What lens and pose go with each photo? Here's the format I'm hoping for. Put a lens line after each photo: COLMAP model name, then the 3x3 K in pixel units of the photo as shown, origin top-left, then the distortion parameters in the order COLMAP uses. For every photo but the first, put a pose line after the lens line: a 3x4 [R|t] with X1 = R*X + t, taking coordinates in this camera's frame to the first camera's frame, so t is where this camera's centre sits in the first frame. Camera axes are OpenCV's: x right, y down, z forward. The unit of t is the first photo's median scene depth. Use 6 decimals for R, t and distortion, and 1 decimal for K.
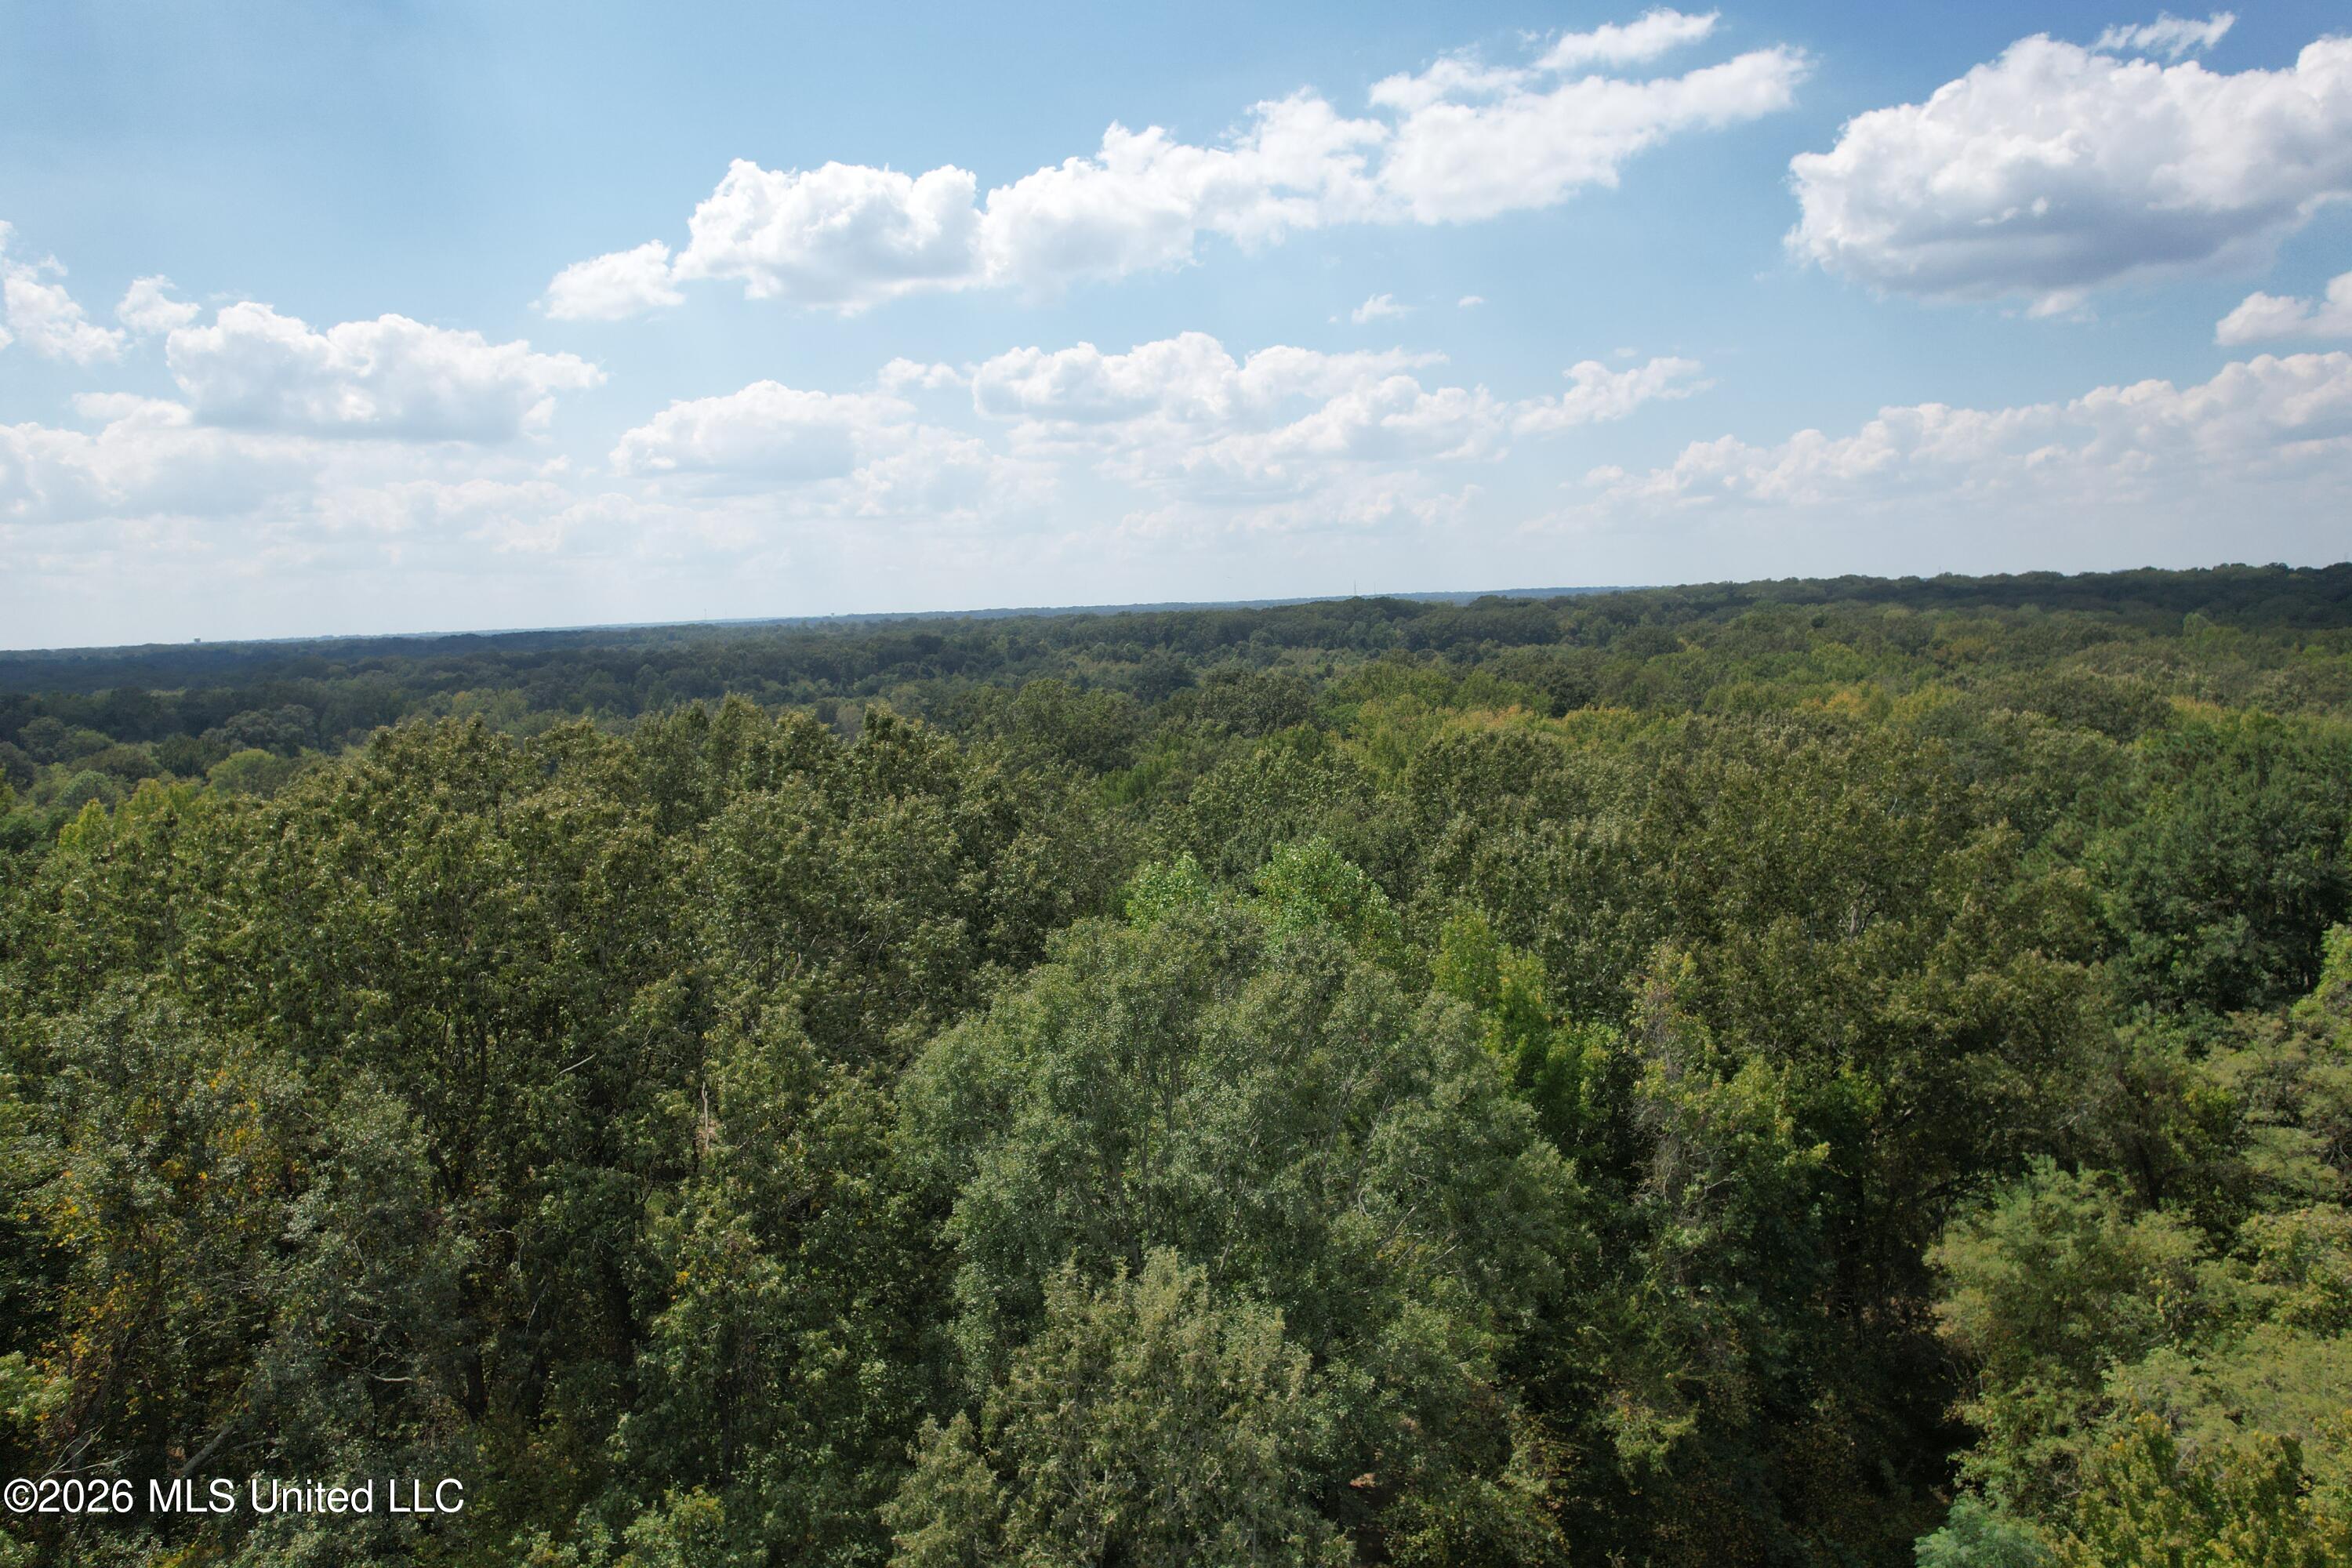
lens RADIAL K [[1539.6, 0, 1179.0], [0, 1539.6, 786.3], [0, 0, 1]] dist [-0.073937, 0.077354]
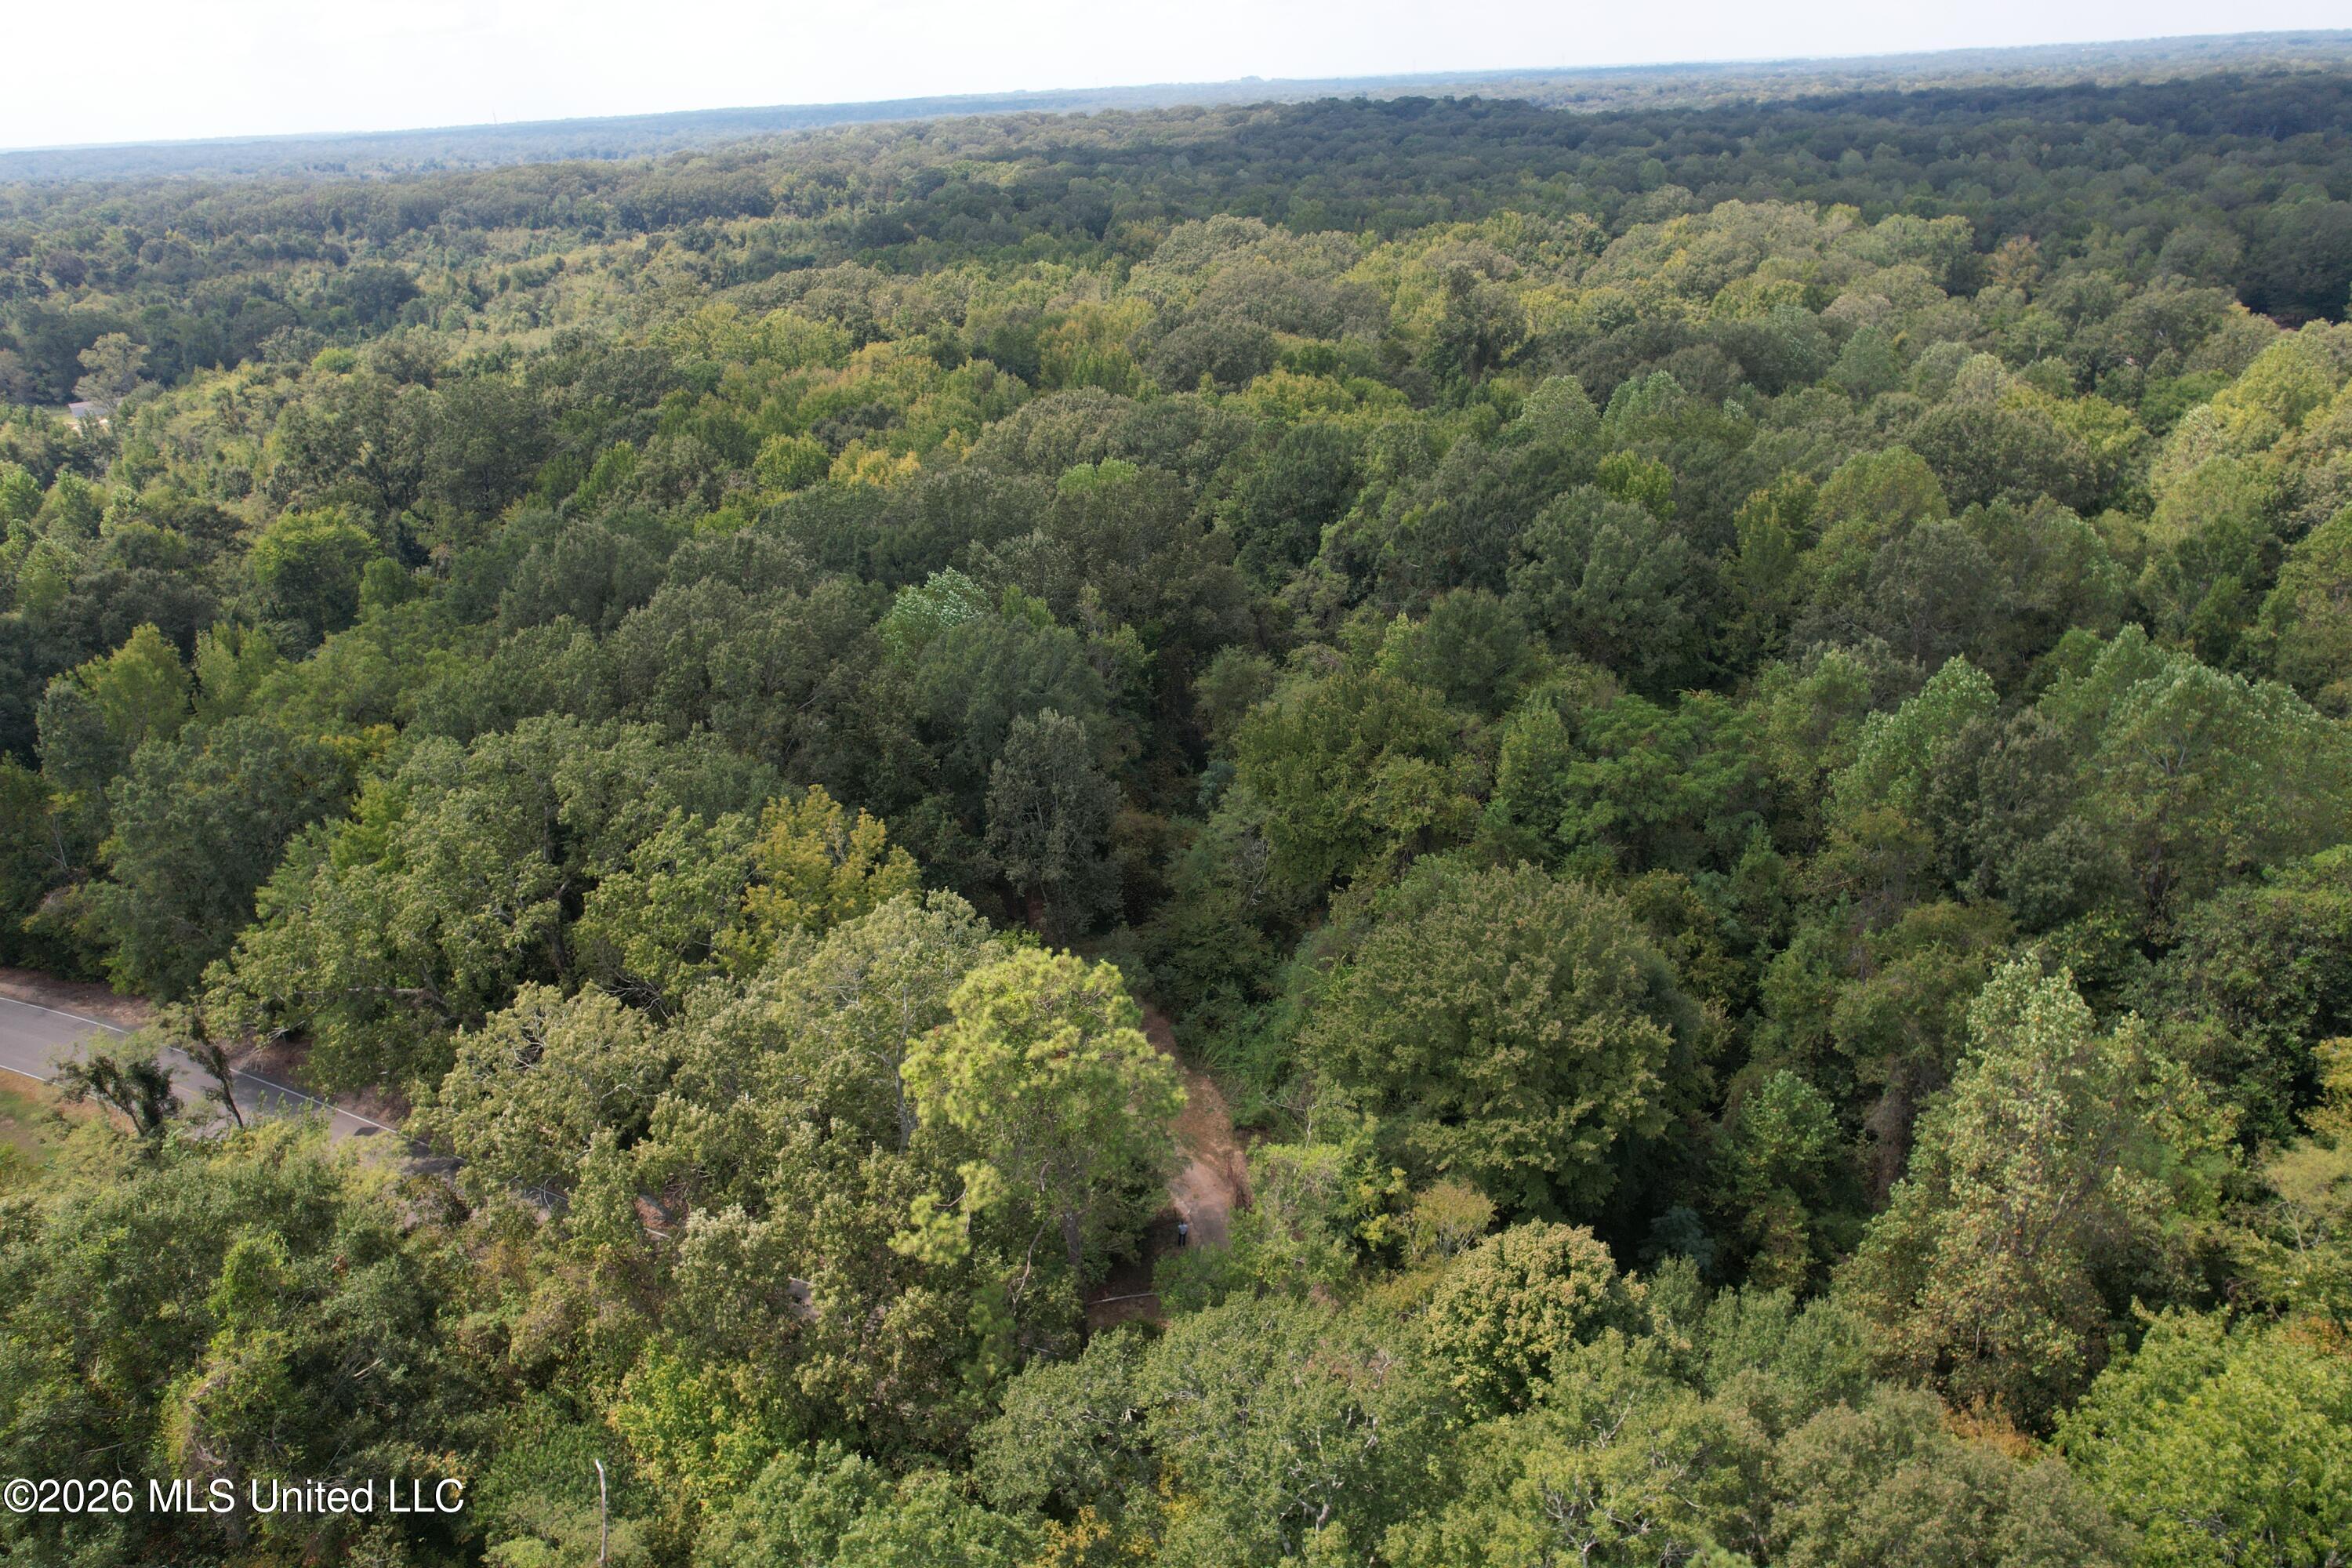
lens RADIAL K [[1539.6, 0, 1179.0], [0, 1539.6, 786.3], [0, 0, 1]] dist [-0.073937, 0.077354]
pose [[0.870199, -0.211095, 0.445189, -0.778540], [0.069906, 0.947326, 0.312550, -0.377167], [-0.487716, -0.240859, 0.839118, -1.323638]]
